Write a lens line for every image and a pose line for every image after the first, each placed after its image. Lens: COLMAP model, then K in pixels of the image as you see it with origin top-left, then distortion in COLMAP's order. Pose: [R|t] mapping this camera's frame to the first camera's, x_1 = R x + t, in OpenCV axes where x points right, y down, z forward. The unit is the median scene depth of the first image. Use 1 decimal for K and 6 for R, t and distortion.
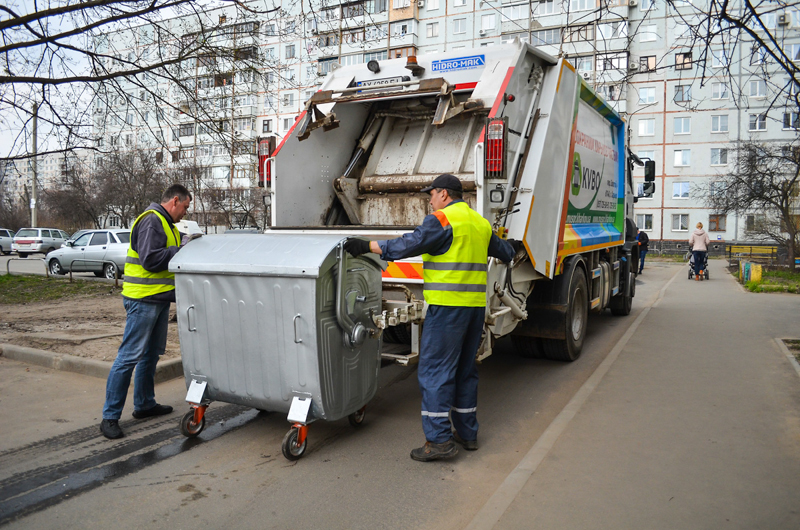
lens RADIAL K [[618.7, 0, 400.0], [0, 618.7, 265.0], [0, 0, 1]] dist [-0.092859, 0.003712]
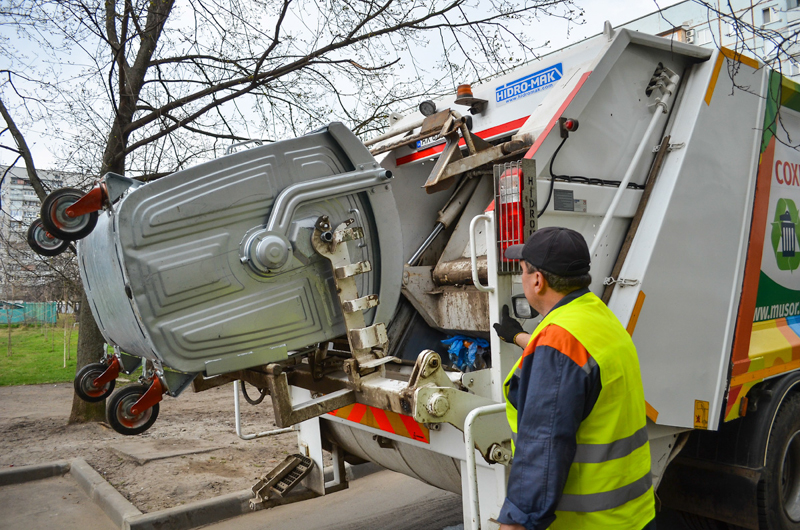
lens RADIAL K [[618.7, 0, 400.0], [0, 618.7, 265.0], [0, 0, 1]] dist [-0.092859, 0.003712]
pose [[0.896369, -0.052044, -0.440244, 0.223624], [0.008509, 0.994922, -0.100291, -0.070688], [0.443228, 0.086152, 0.892259, 0.349698]]
